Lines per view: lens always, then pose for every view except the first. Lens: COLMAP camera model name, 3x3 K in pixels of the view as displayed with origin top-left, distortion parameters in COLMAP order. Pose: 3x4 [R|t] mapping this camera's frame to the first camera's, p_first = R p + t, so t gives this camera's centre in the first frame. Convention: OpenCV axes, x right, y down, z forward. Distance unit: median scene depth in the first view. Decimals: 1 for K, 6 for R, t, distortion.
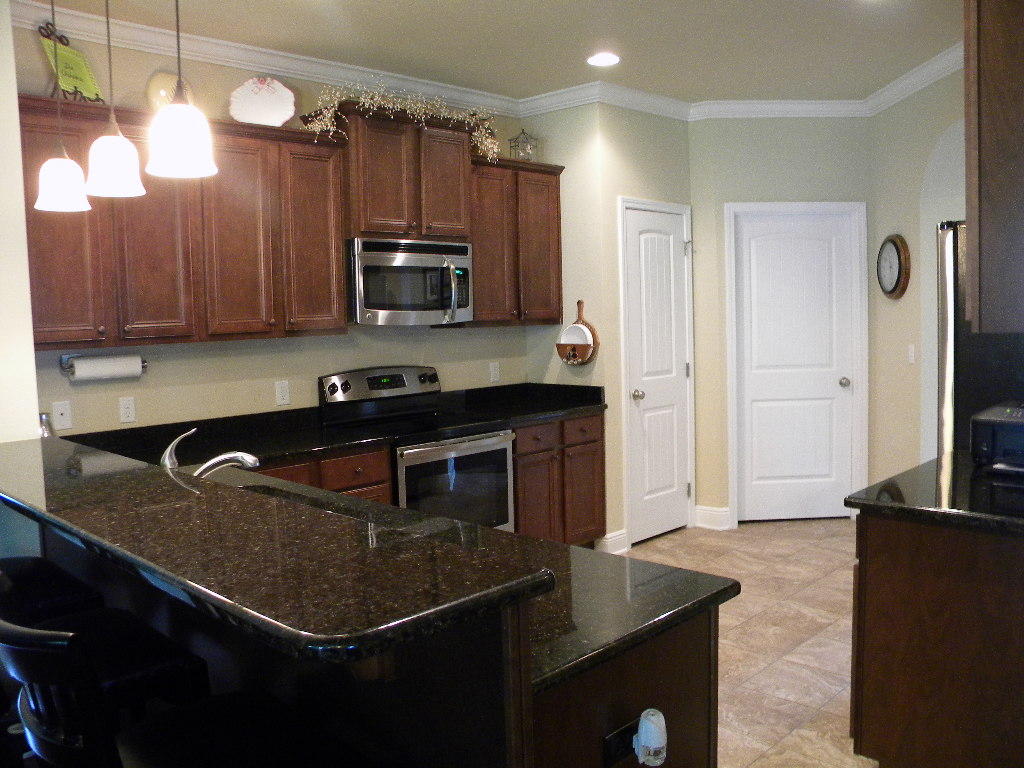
lens RADIAL K [[872.9, 0, 512.0], [0, 872.9, 384.0], [0, 0, 1]] dist [-0.189798, 0.165568]
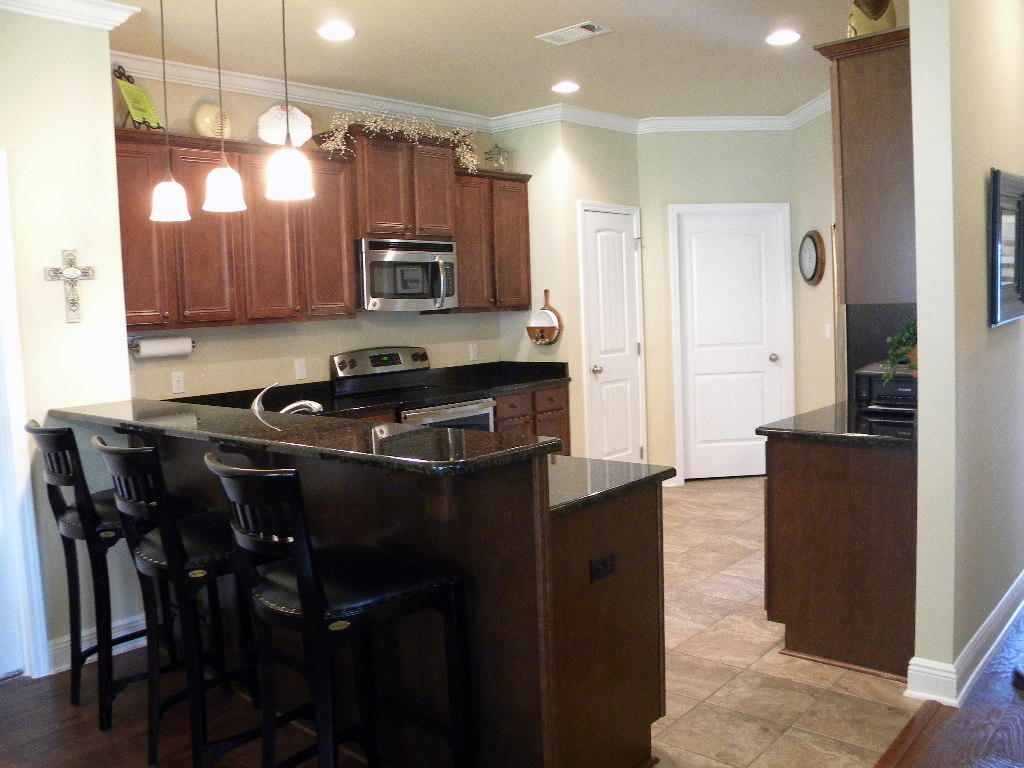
lens RADIAL K [[872.9, 0, 512.0], [0, 872.9, 384.0], [0, 0, 1]] dist [-0.189798, 0.165568]
pose [[0.998400, -0.016136, 0.054194, -0.037970], [0.015860, 0.999859, 0.005512, 0.026969], [-0.054276, -0.004644, 0.998515, -0.190266]]
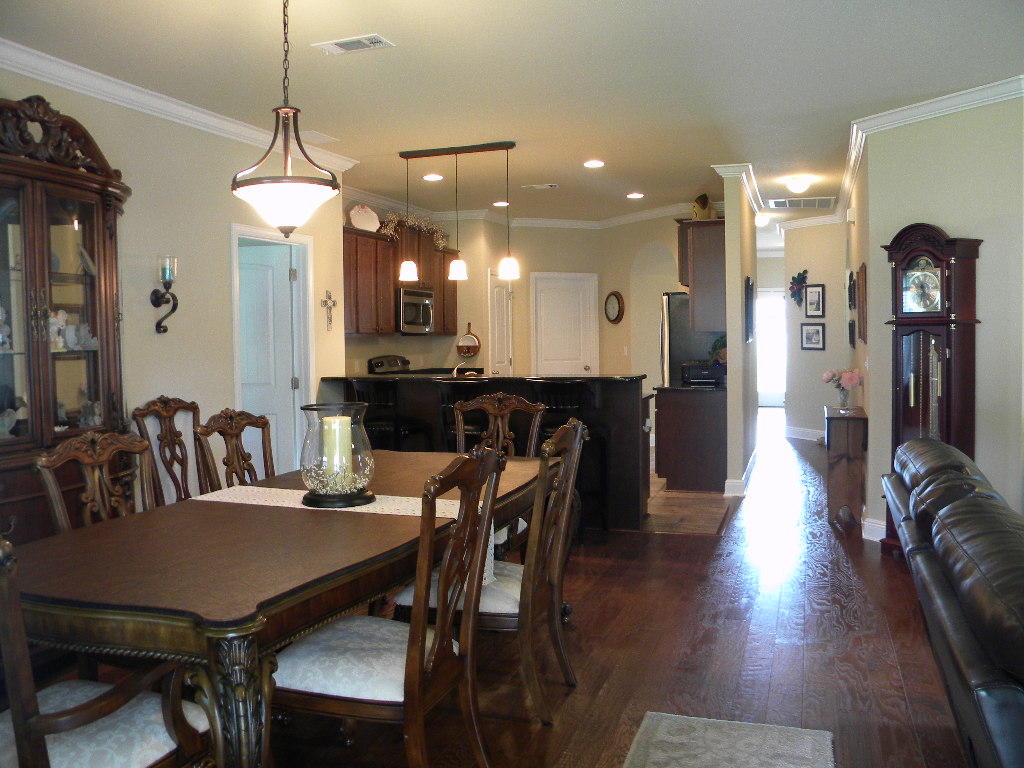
lens RADIAL K [[872.9, 0, 512.0], [0, 872.9, 384.0], [0, 0, 1]] dist [-0.189798, 0.165568]
pose [[0.902694, -0.009720, 0.430174, -0.734551], [0.026123, 0.999139, -0.032241, 0.112624], [-0.429490, 0.040341, 0.902170, -0.830892]]
